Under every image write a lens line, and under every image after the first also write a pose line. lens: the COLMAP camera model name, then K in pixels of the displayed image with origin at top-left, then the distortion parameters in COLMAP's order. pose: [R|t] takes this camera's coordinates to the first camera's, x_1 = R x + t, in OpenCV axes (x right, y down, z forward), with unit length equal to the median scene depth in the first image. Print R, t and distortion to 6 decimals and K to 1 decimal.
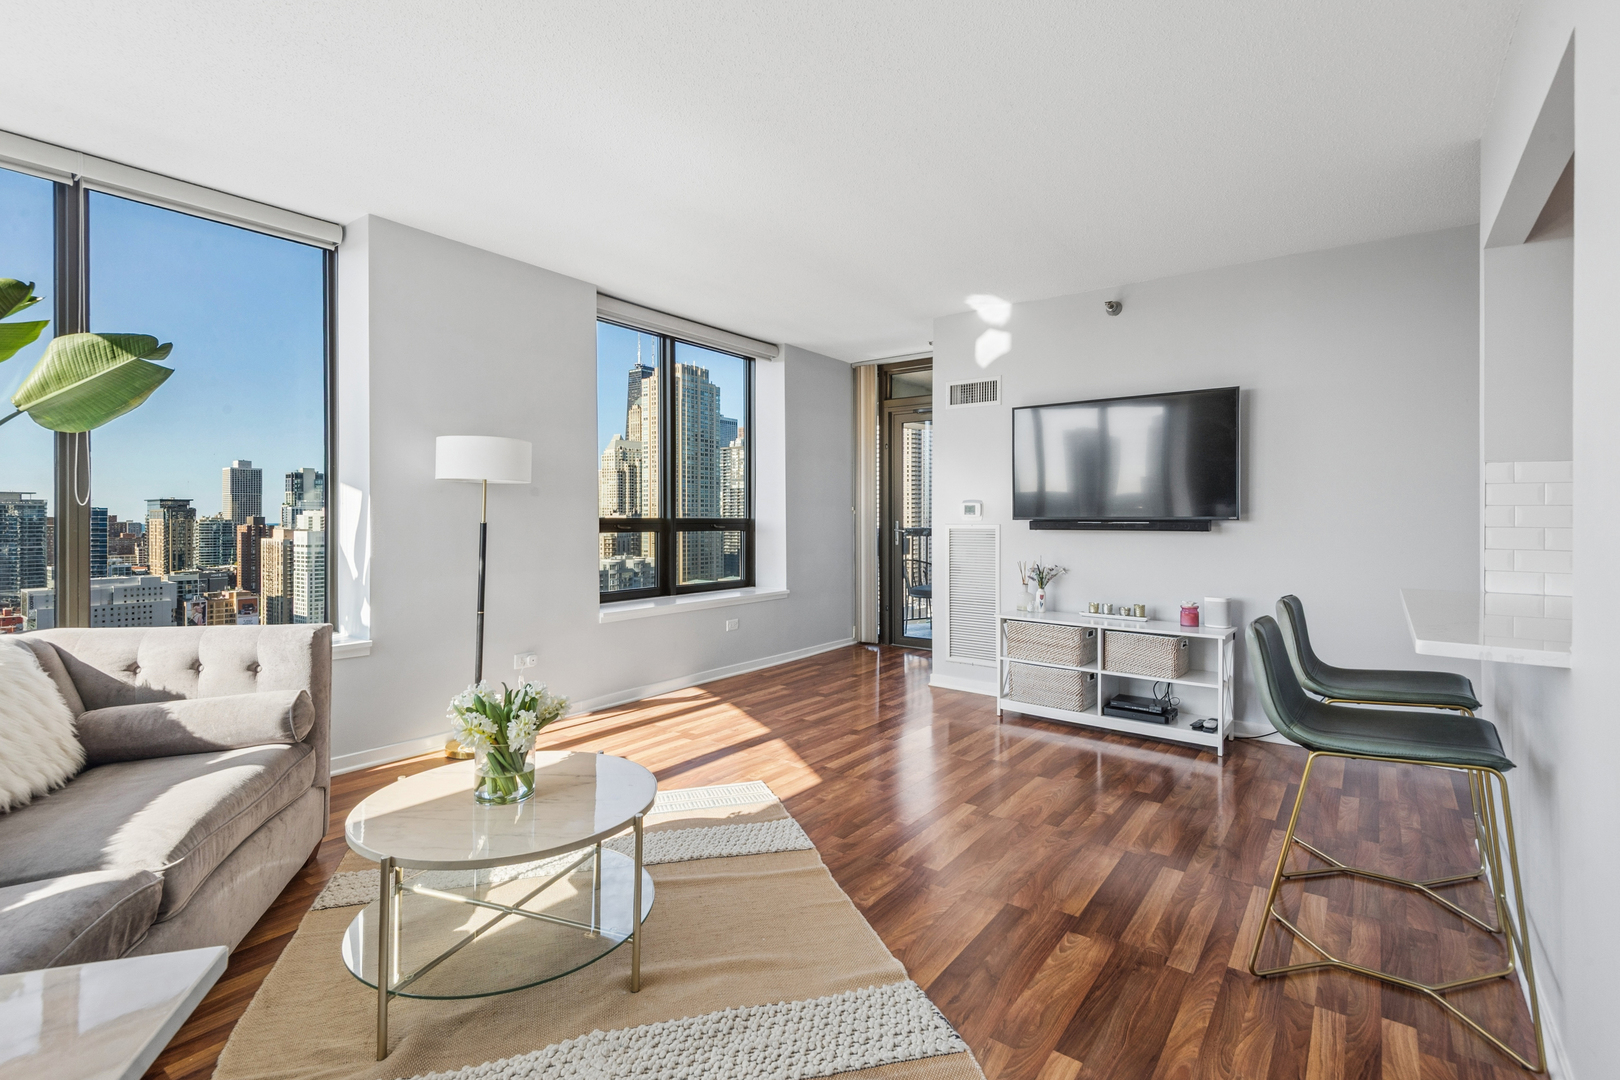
lens RADIAL K [[754.6, 0, 800.0], [0, 754.6, 529.9], [0, 0, 1]] dist [0.023957, -0.019566]
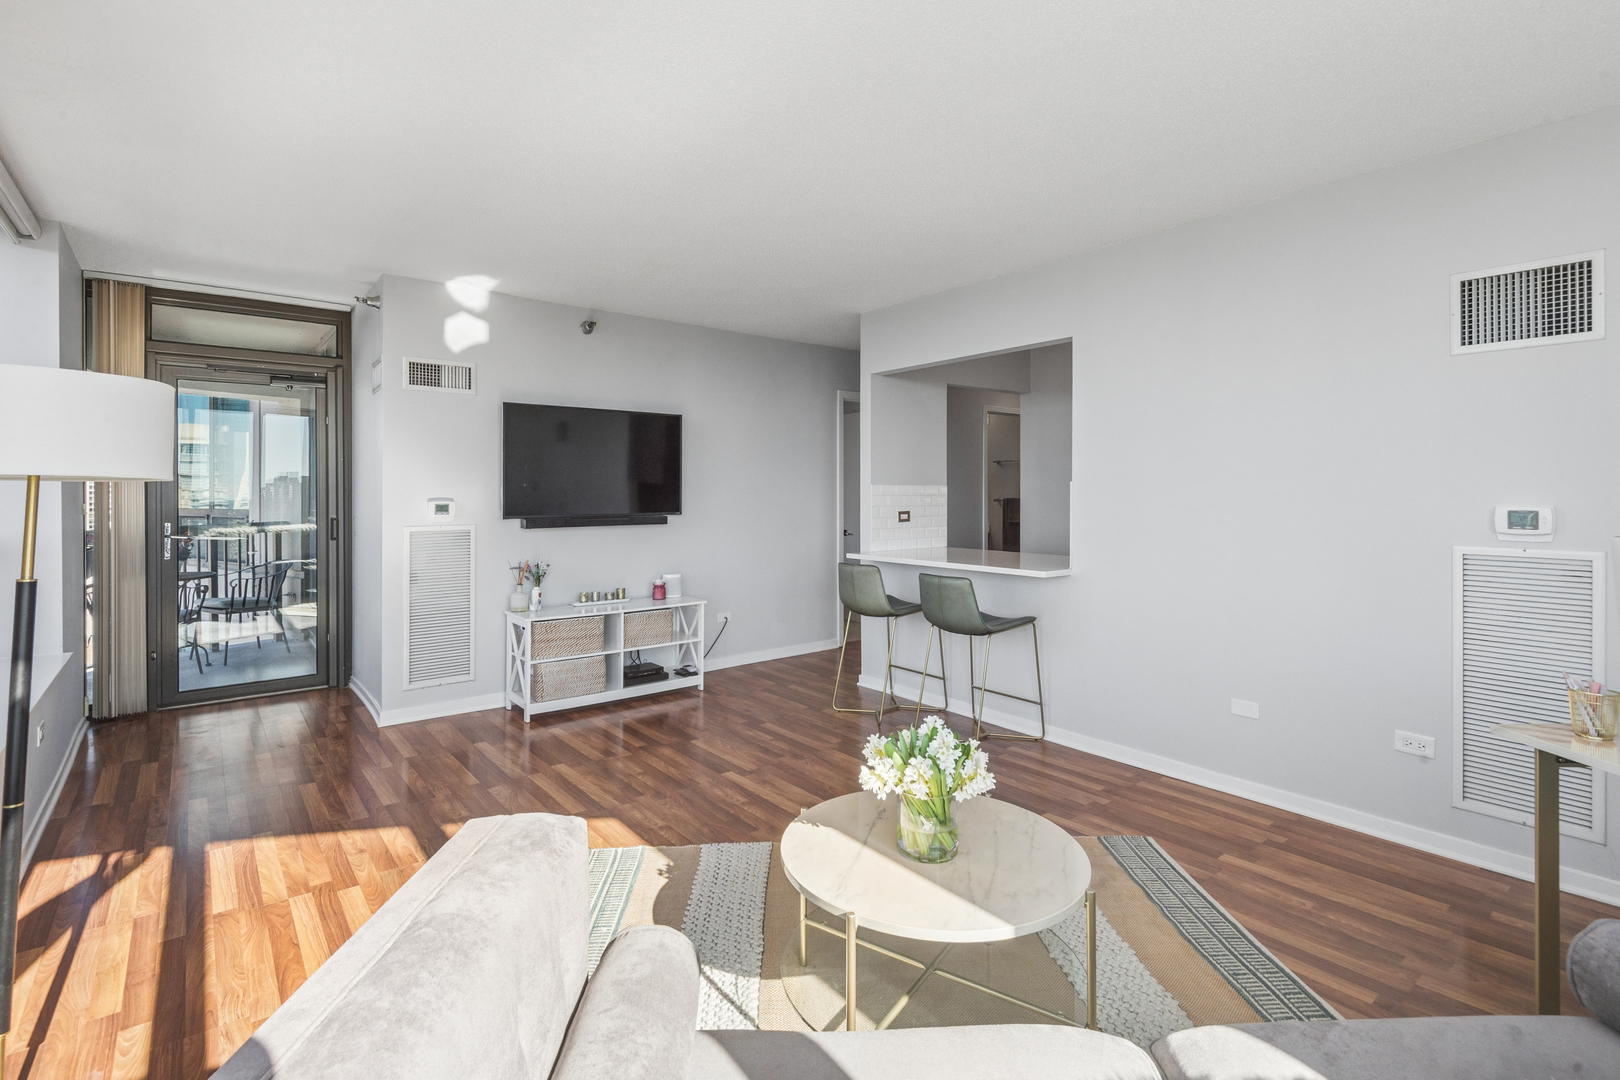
lens RADIAL K [[754.6, 0, 826.9], [0, 754.6, 491.7], [0, 0, 1]] dist [0.023957, -0.019566]
pose [[0.228859, -0.002963, 0.973455, -0.646567], [0.020191, 0.999795, -0.001704, -0.044055], [-0.973250, 0.020045, 0.228872, 0.437738]]
